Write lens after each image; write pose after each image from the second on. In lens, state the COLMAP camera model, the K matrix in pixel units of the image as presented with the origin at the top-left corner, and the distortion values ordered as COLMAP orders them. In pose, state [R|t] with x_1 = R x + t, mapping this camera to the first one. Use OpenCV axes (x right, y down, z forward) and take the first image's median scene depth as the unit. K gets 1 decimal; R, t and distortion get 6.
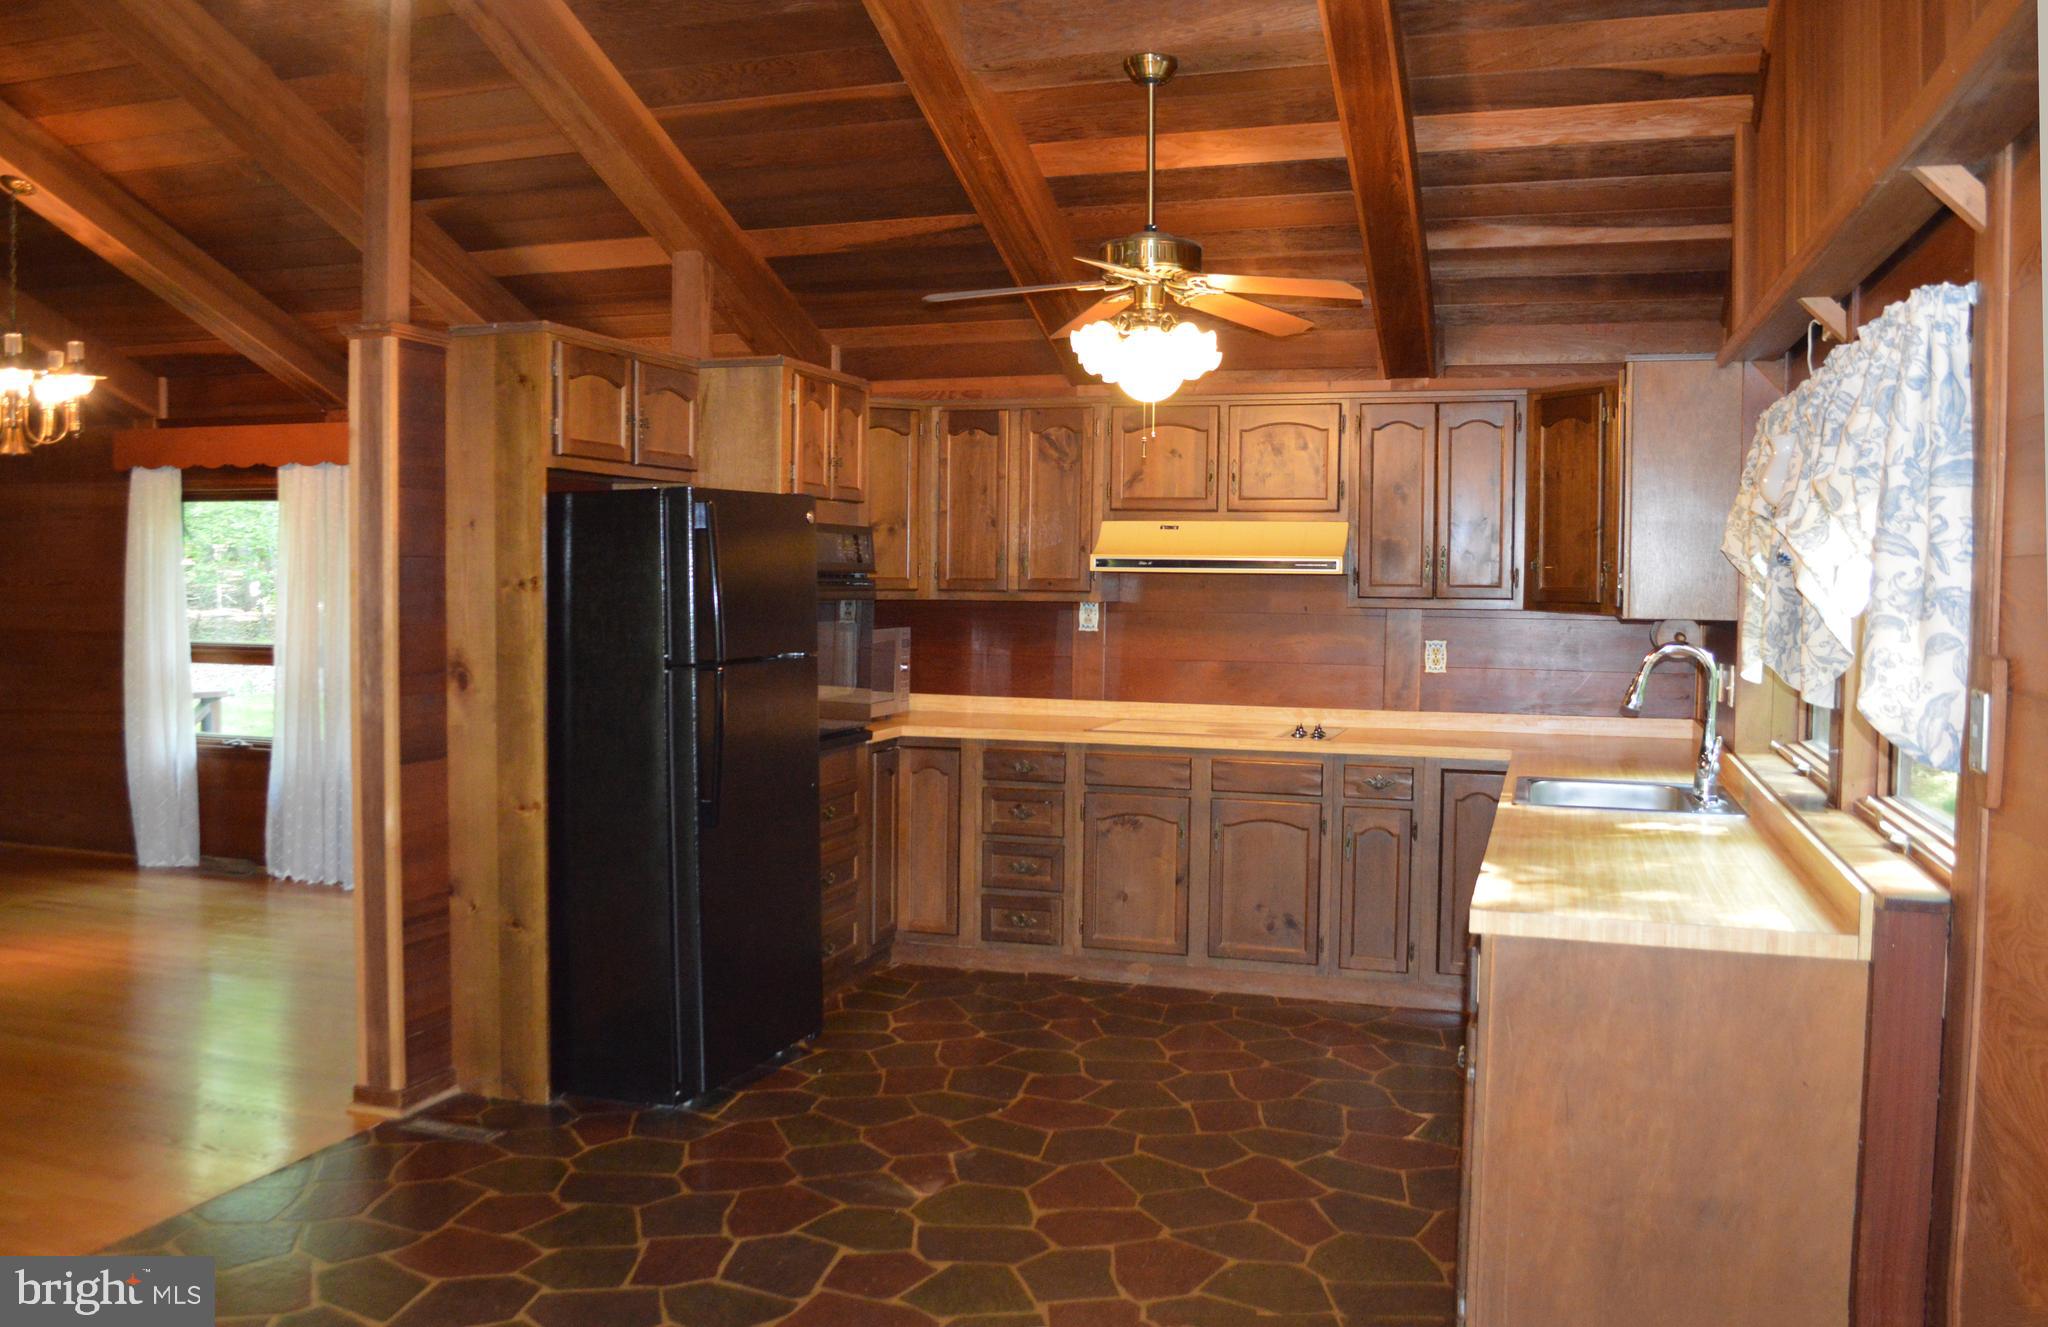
lens RADIAL K [[1682.1, 0, 1032.9], [0, 1682.1, 659.6], [0, 0, 1]] dist [-0.103369, -0.003751]
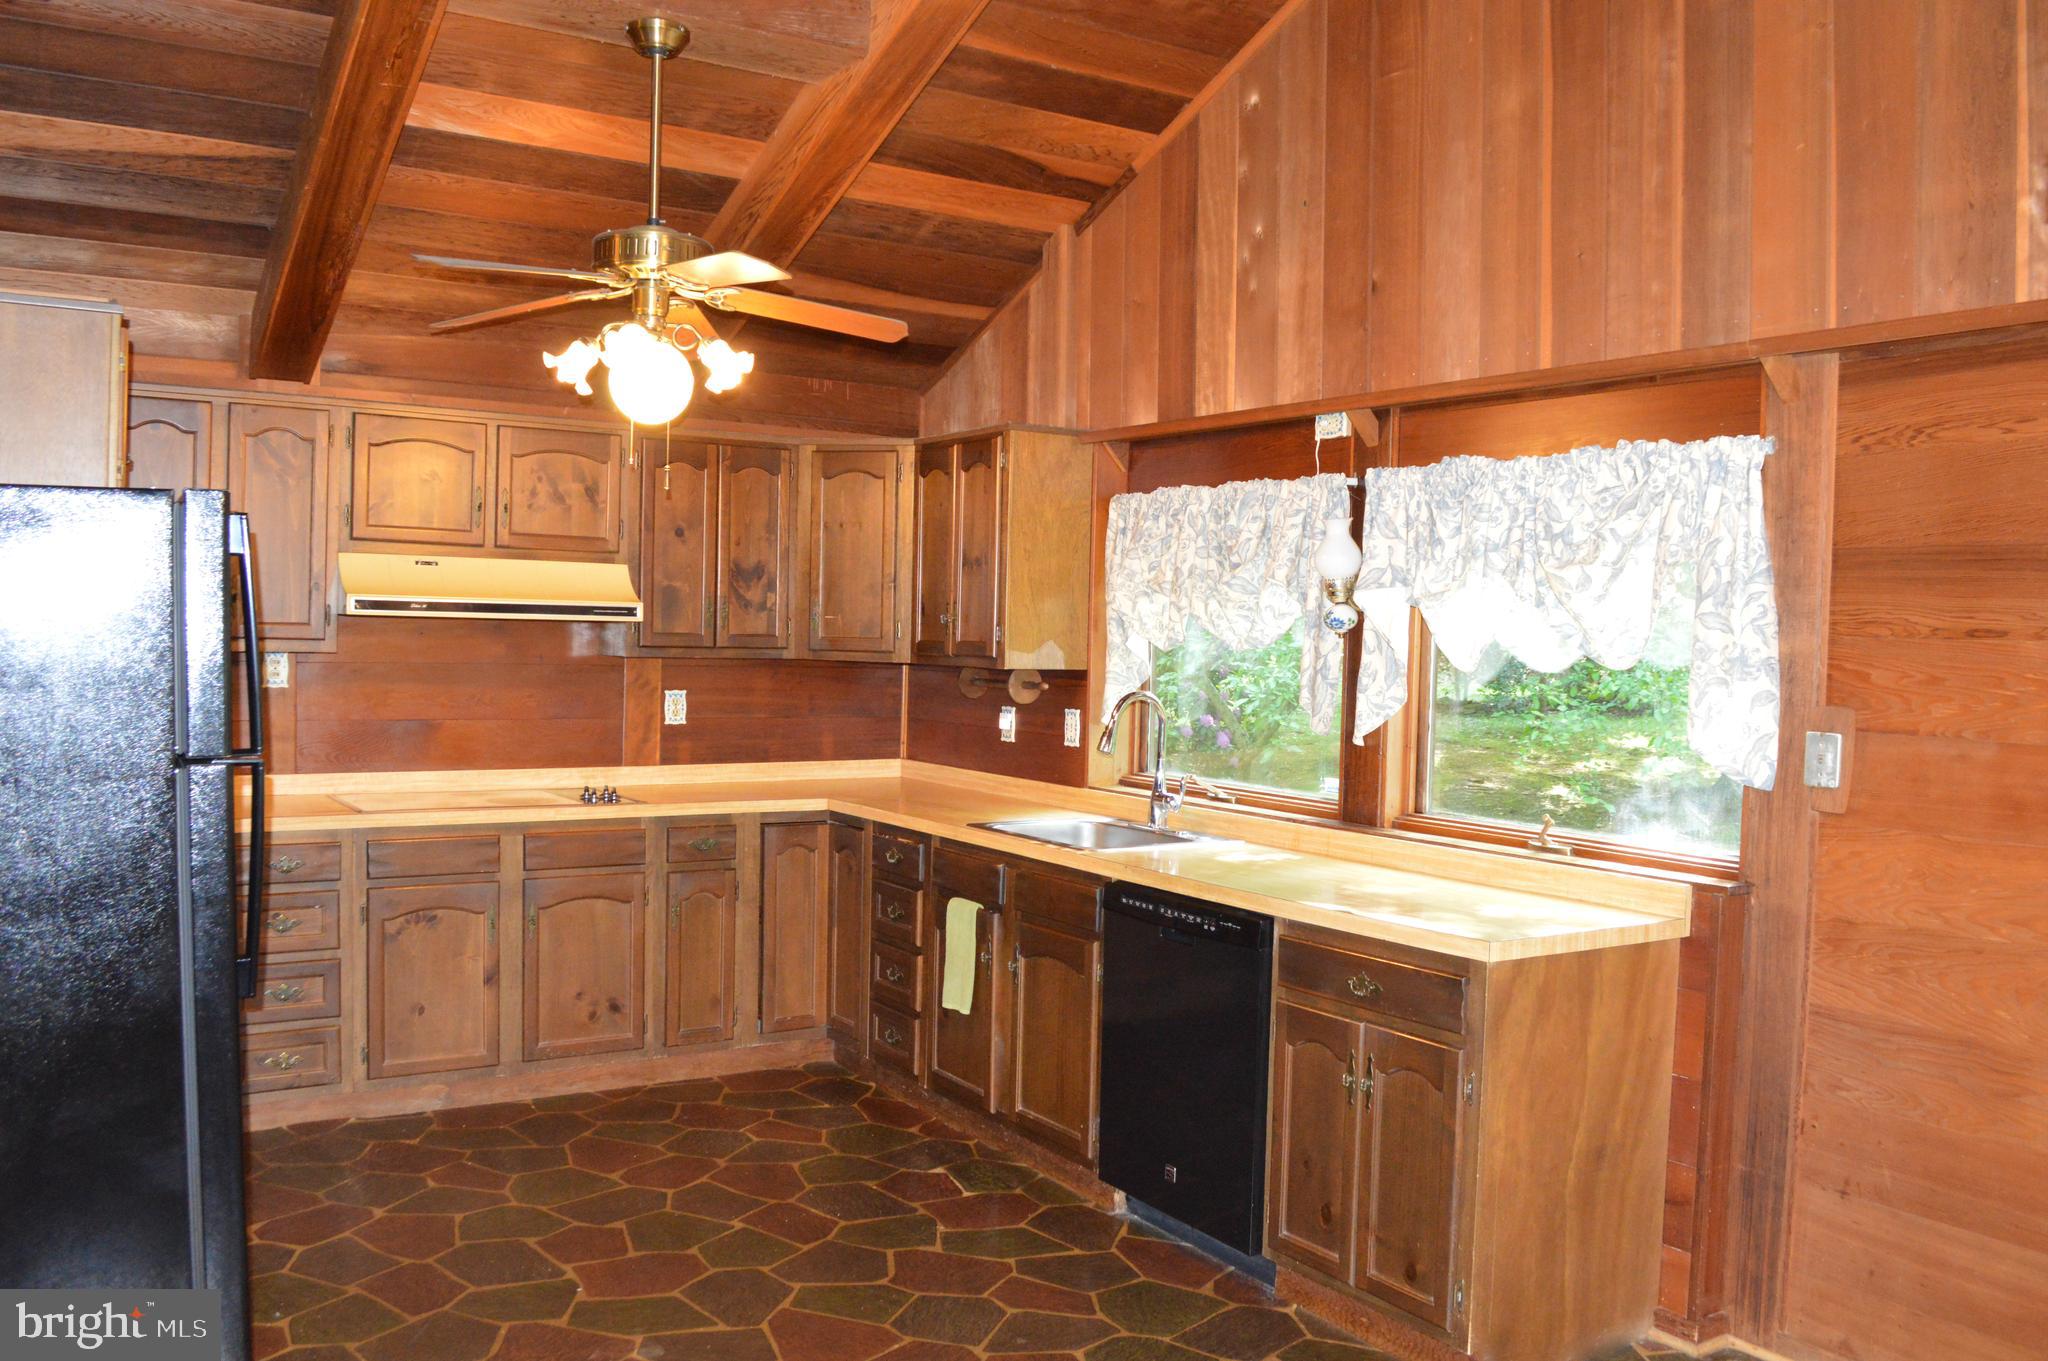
lens RADIAL K [[1643.4, 0, 1028.0], [0, 1643.4, 697.4], [0, 0, 1]] dist [-0.075380, -0.010153]
pose [[0.621895, -0.024707, 0.782711, -0.394034], [0.020236, 0.999675, 0.015477, -0.019193], [-0.782839, 0.006213, 0.622193, 0.276399]]
